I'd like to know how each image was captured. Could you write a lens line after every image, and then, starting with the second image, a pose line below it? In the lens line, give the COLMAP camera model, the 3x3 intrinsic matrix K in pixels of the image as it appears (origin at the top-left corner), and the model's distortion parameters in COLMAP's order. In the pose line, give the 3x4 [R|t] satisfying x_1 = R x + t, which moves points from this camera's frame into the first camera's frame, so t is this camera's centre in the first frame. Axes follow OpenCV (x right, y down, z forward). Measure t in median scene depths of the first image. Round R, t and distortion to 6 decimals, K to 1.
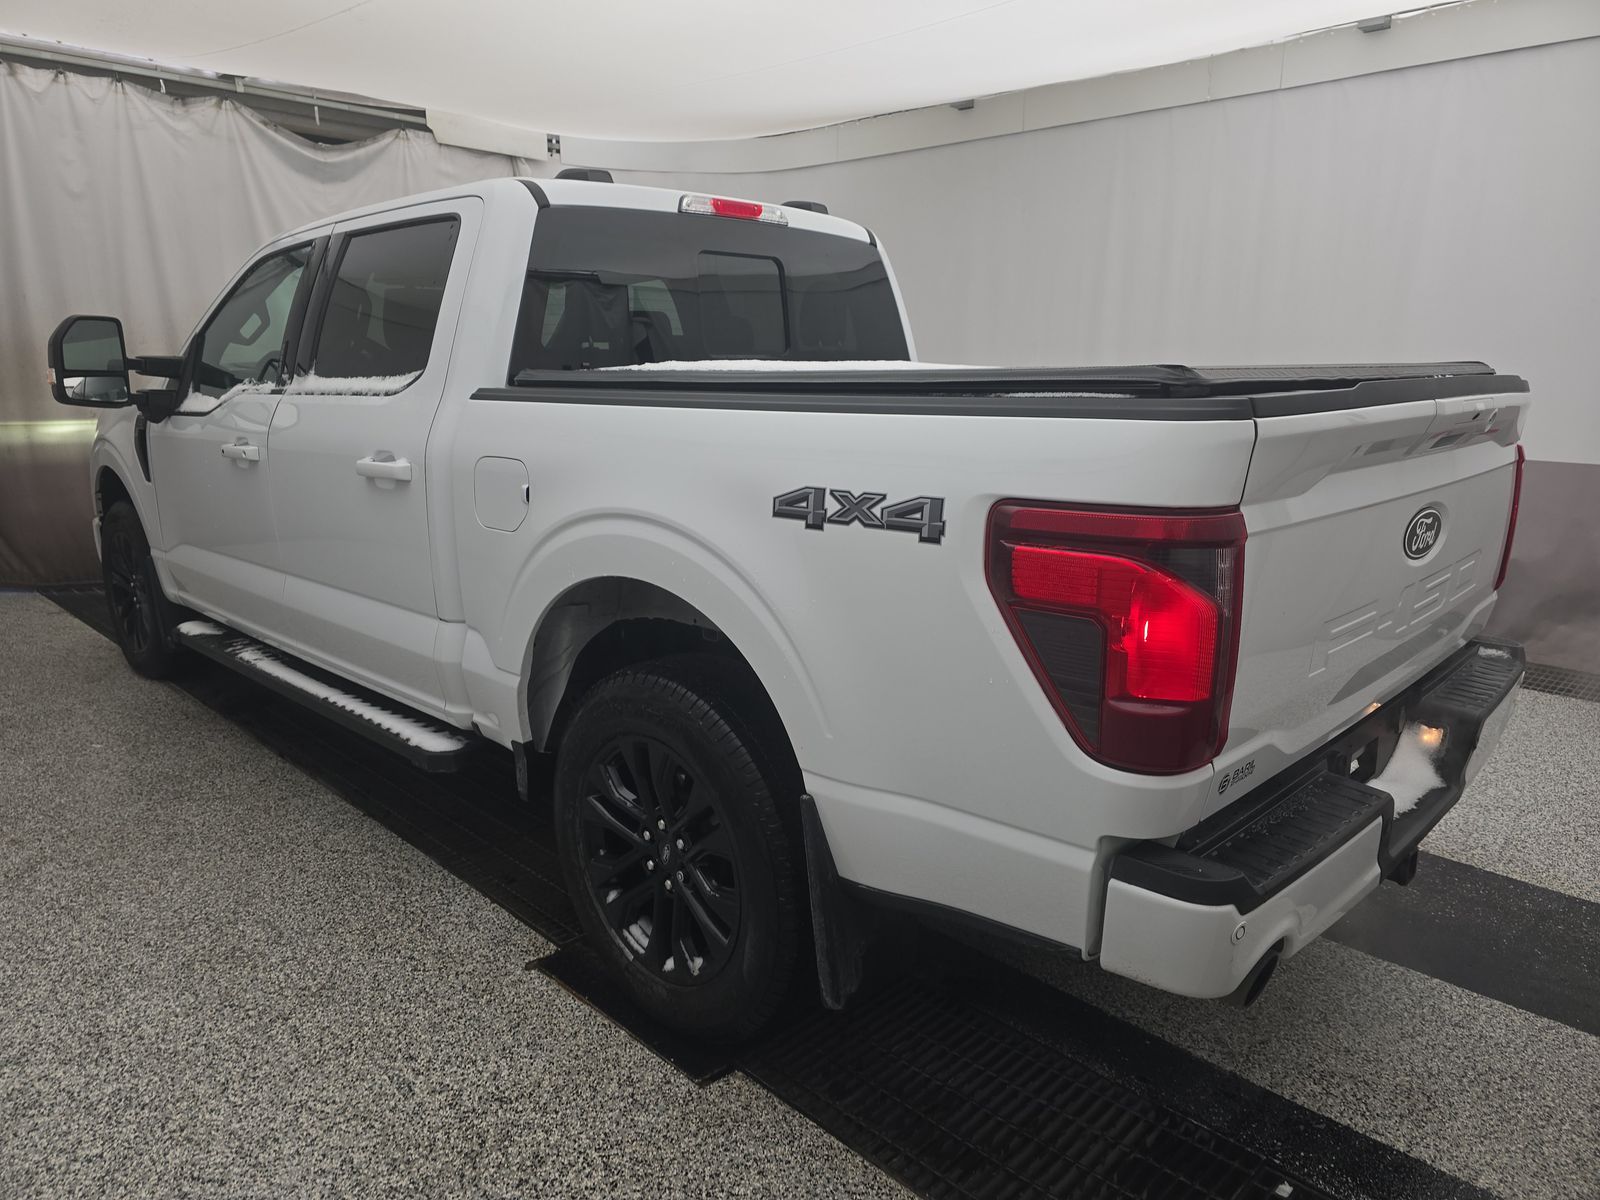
lens RADIAL K [[1086.1, 0, 719.0], [0, 1086.1, 600.2], [0, 0, 1]] dist [0.038216, -0.038248]
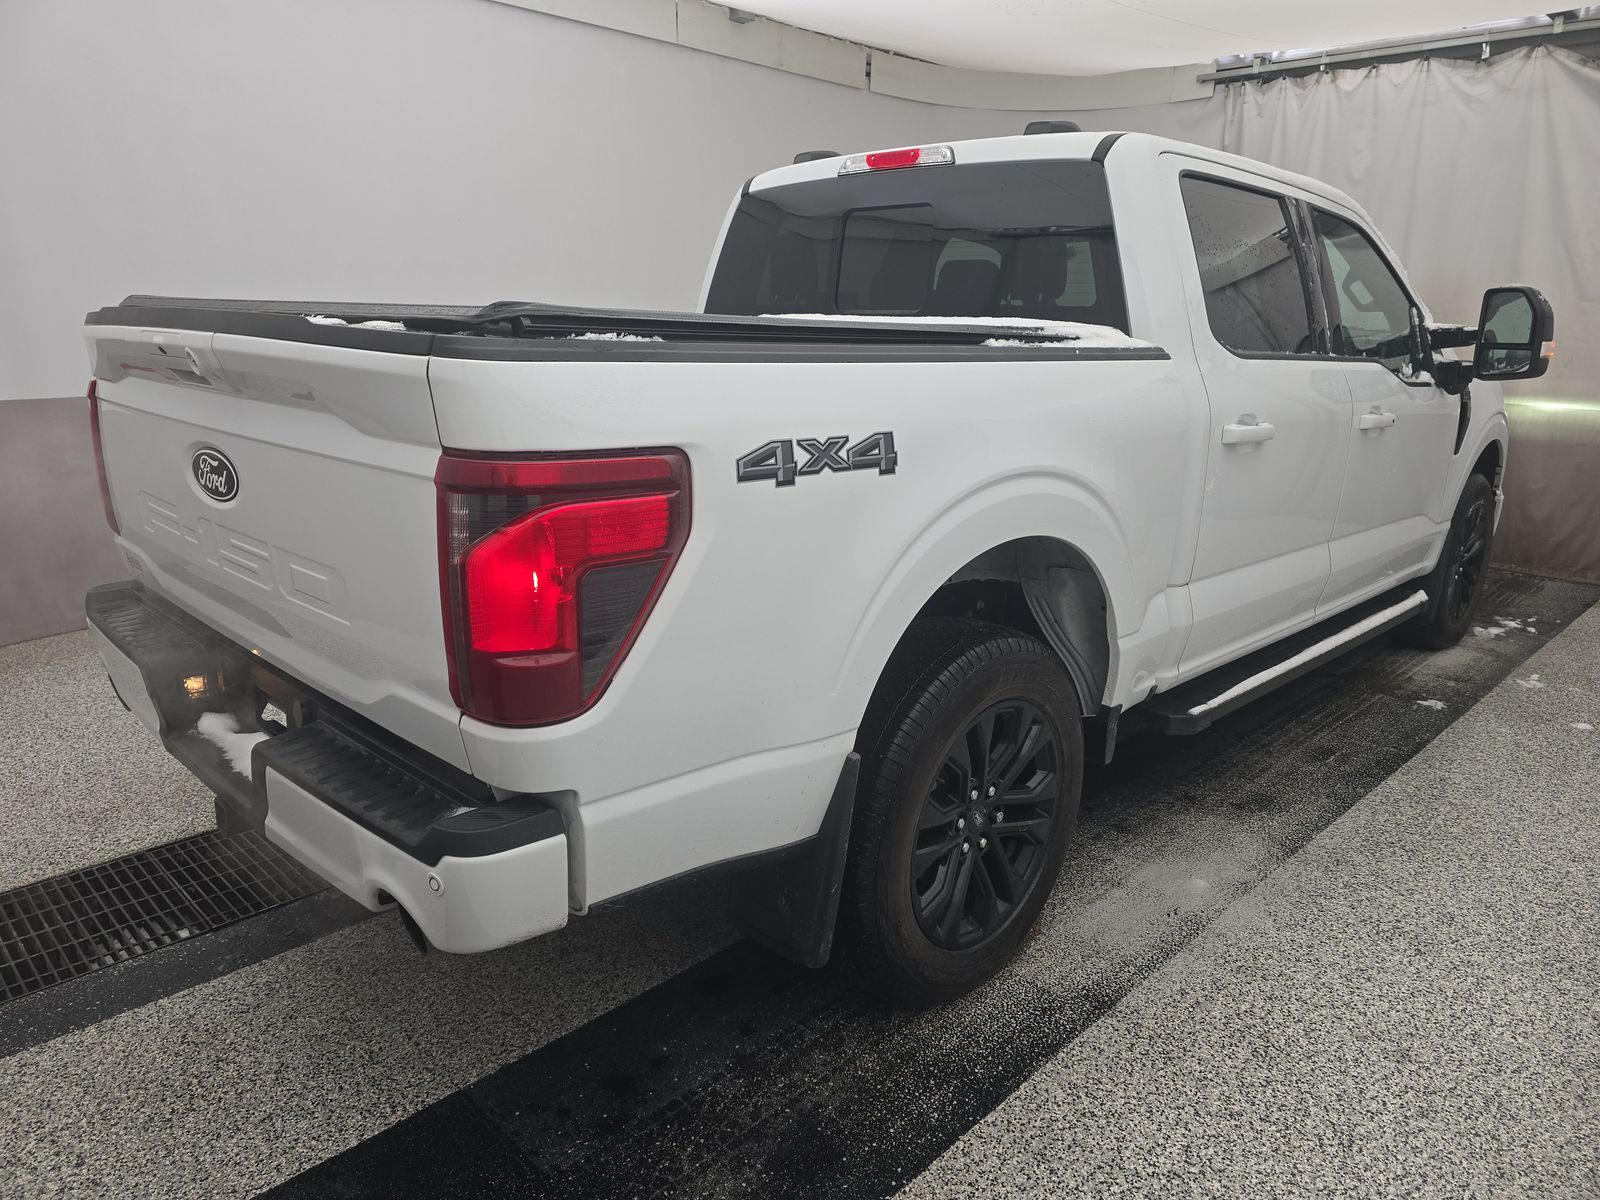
lens RADIAL K [[1076.5, 0, 791.9], [0, 1076.5, 556.8], [0, 0, 1]] dist [0.047668, -0.047905]
pose [[0.020397, 0.208694, -0.977768, 1.019791], [-0.238936, 0.950651, 0.197922, -0.185410], [0.970821, 0.229587, 0.069255, 0.907415]]
